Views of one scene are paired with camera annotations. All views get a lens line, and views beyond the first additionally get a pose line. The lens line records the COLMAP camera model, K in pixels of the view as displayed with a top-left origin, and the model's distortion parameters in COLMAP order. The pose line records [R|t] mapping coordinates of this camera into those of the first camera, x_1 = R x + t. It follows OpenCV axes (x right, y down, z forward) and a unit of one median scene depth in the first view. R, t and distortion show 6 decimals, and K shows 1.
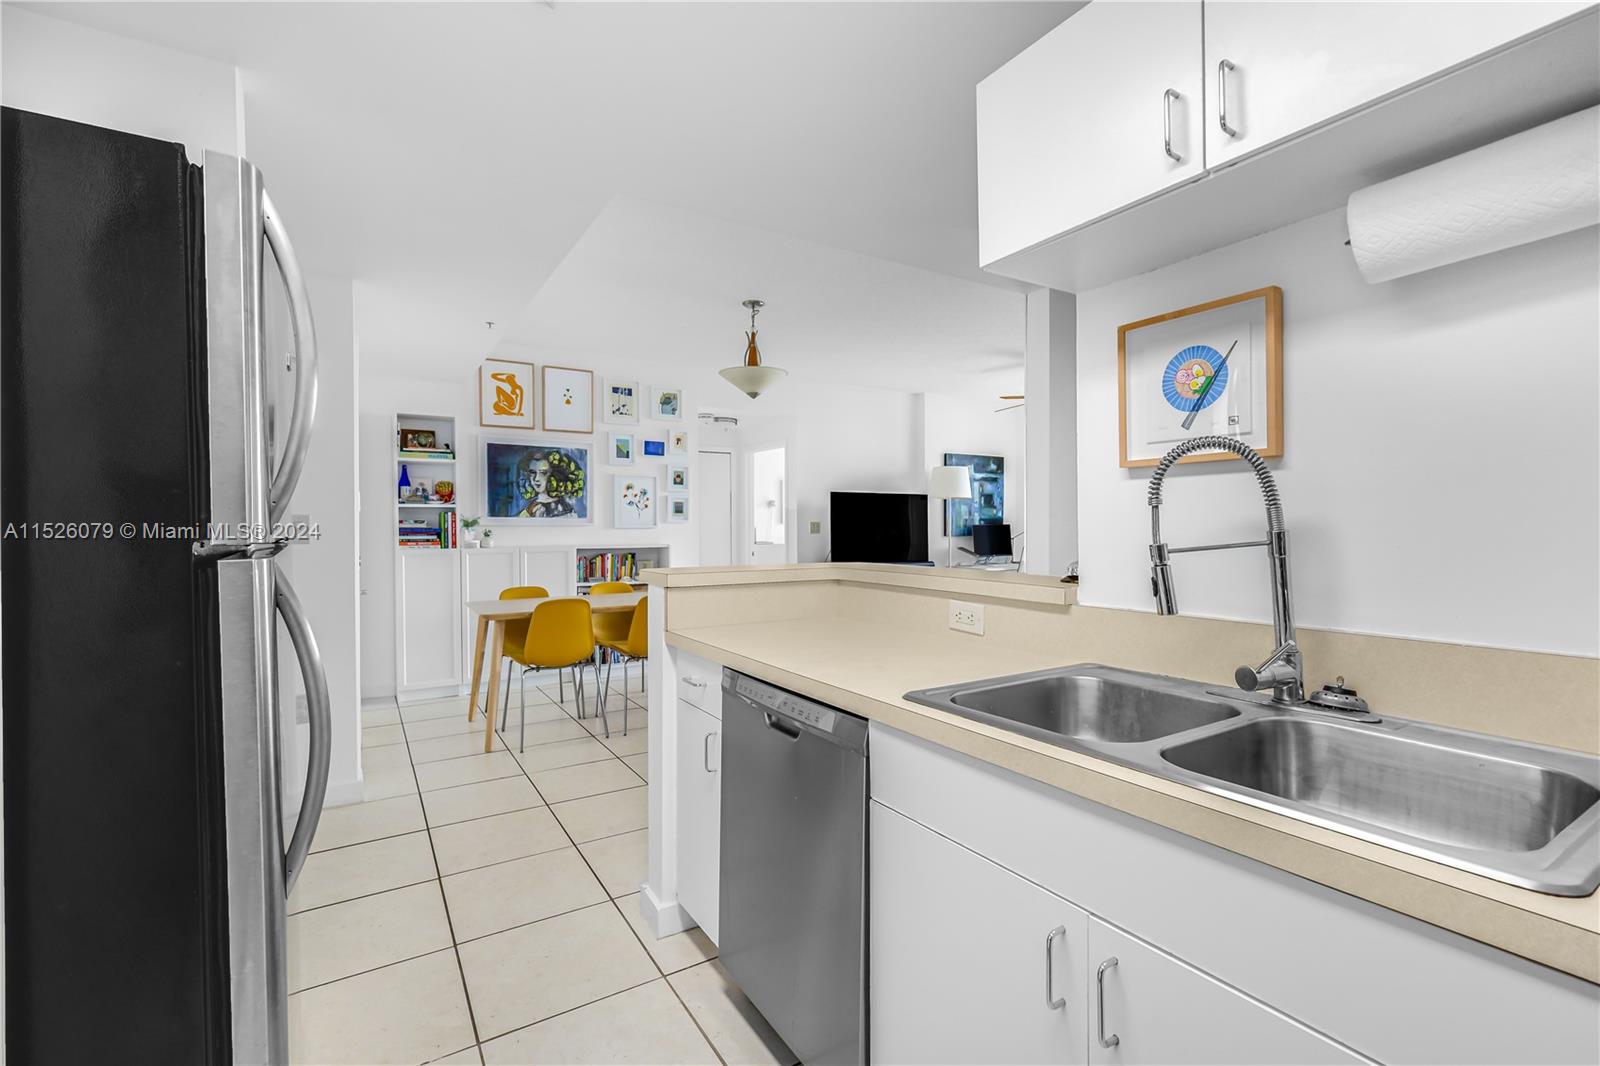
lens RADIAL K [[697.2, 0, 798.9], [0, 697.2, 523.5], [0, 0, 1]] dist [0.002068, -0.000218]
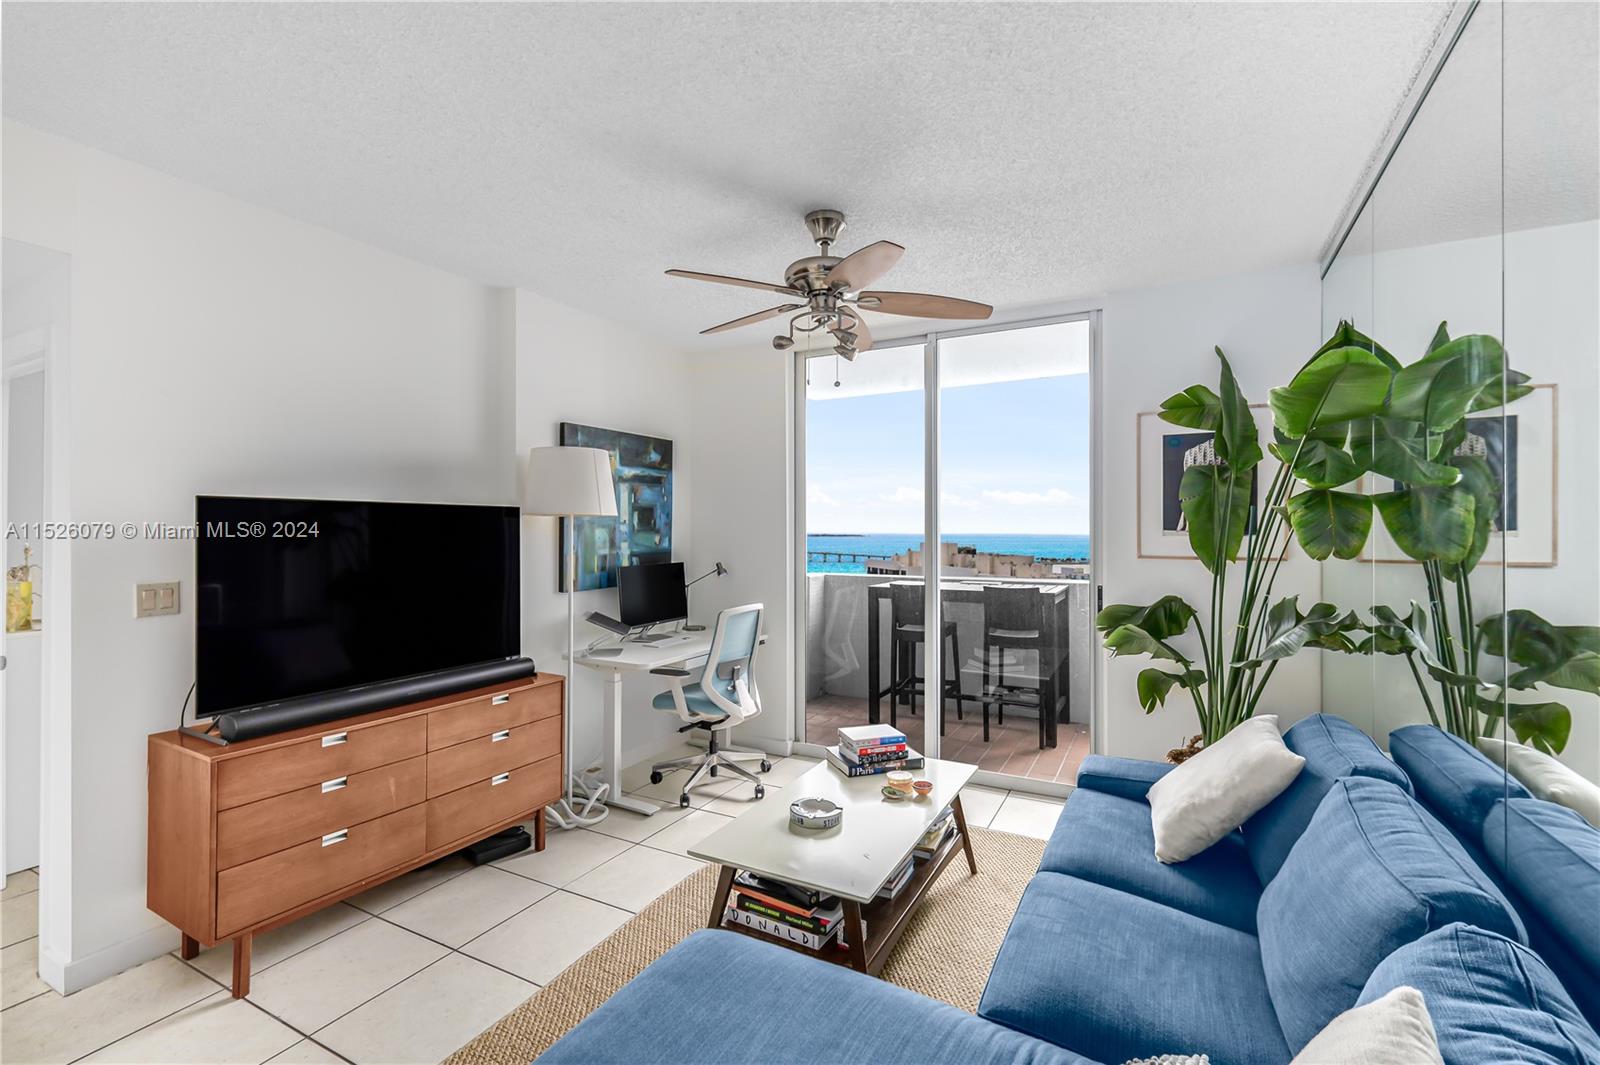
lens RADIAL K [[697.2, 0, 798.9], [0, 697.2, 523.0], [0, 0, 1]] dist [0.002068, -0.000218]
pose [[0.870484, 0.008949, 0.492115, 0.150945], [-0.005463, 0.999949, -0.008521, -0.035413], [-0.492166, 0.004729, 0.870489, 0.652284]]
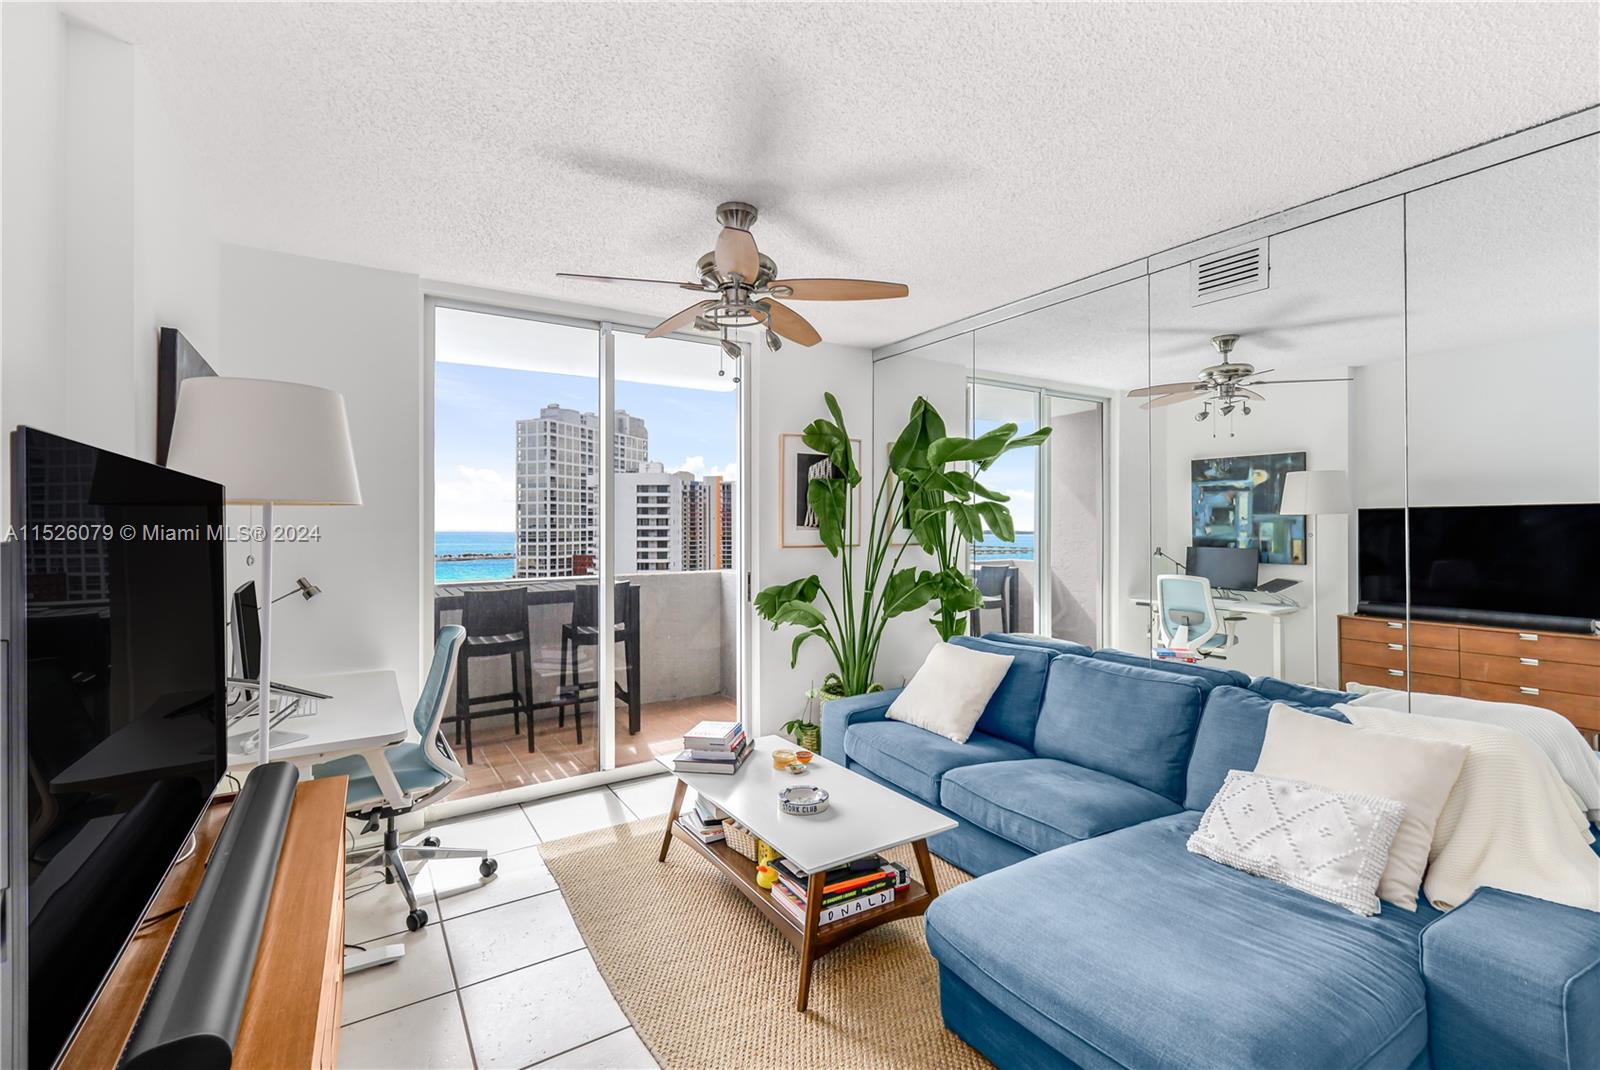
lens RADIAL K [[697.2, 0, 798.9], [0, 697.2, 525.5], [0, 0, 1]] dist [0.002068, -0.000218]
pose [[0.000175, 0.002537, 0.999997, -0.061888], [0.000333, 0.999997, -0.002537, -0.034489], [-1.000000, 0.000334, 0.000174, 1.008512]]
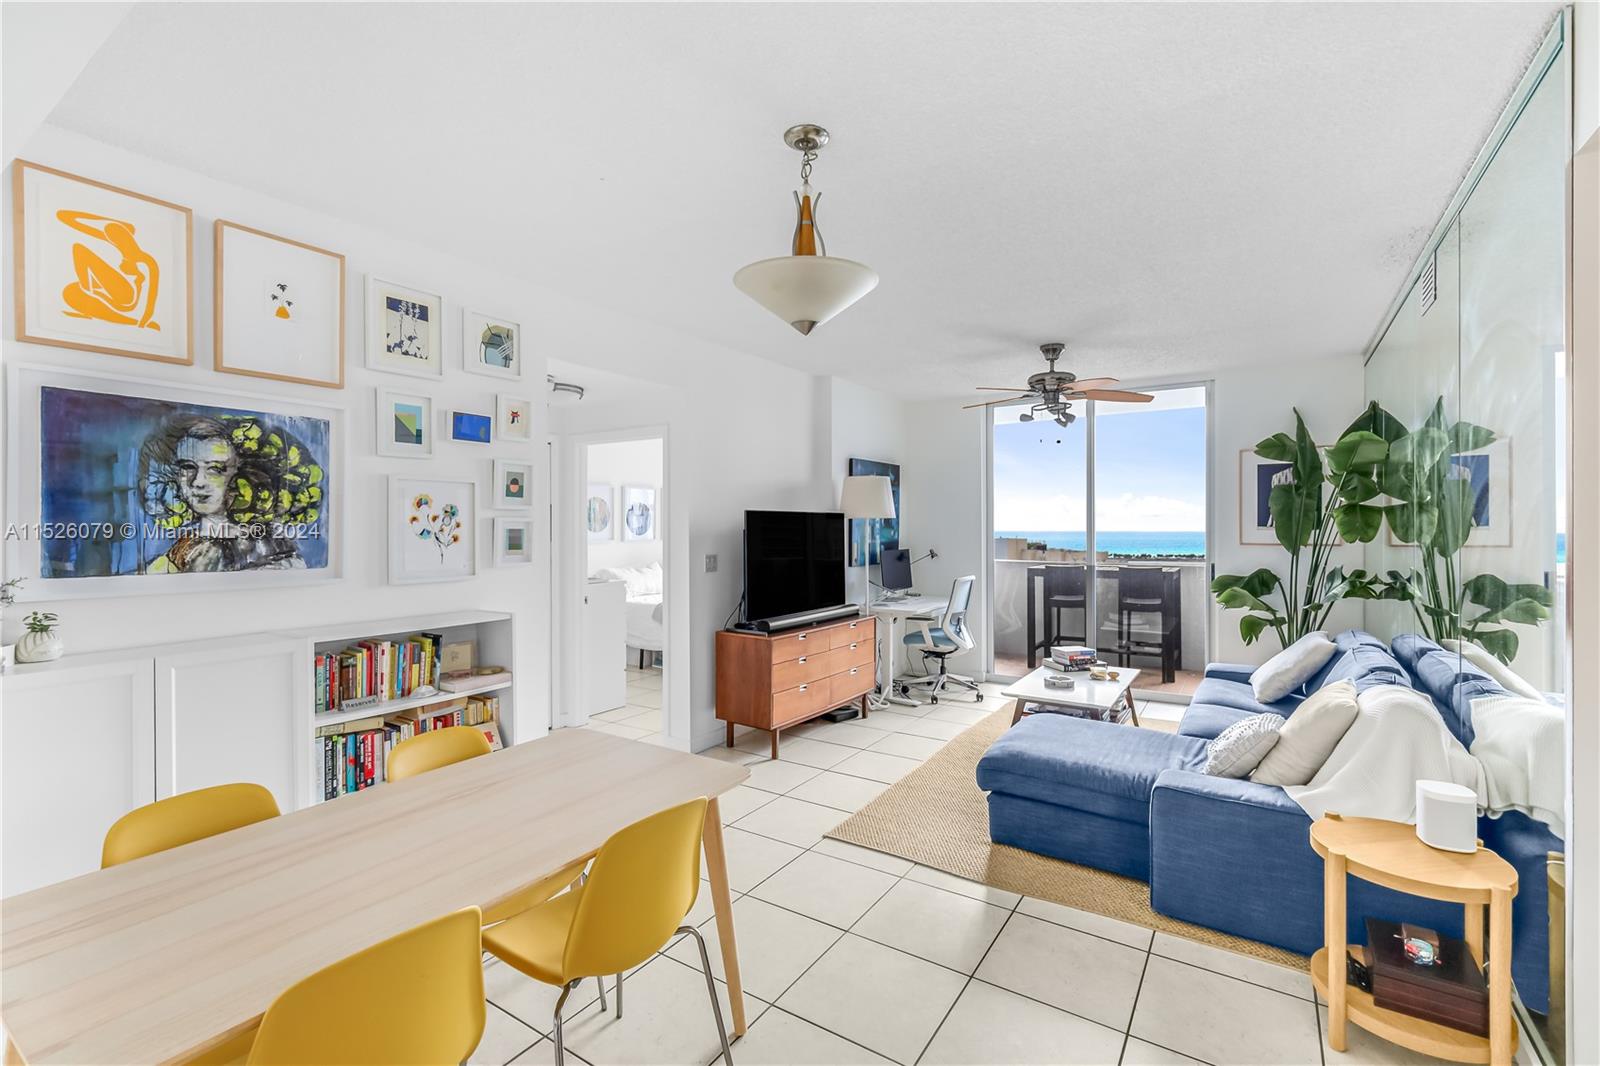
lens RADIAL K [[697.2, 0, 798.9], [0, 697.2, 523.5], [0, 0, 1]] dist [0.002068, -0.000218]
pose [[0.911840, 0.003372, 0.410531, -0.203540], [-0.002920, 0.999994, -0.001728, -0.036635], [-0.410534, 0.000377, 0.911845, 0.433755]]
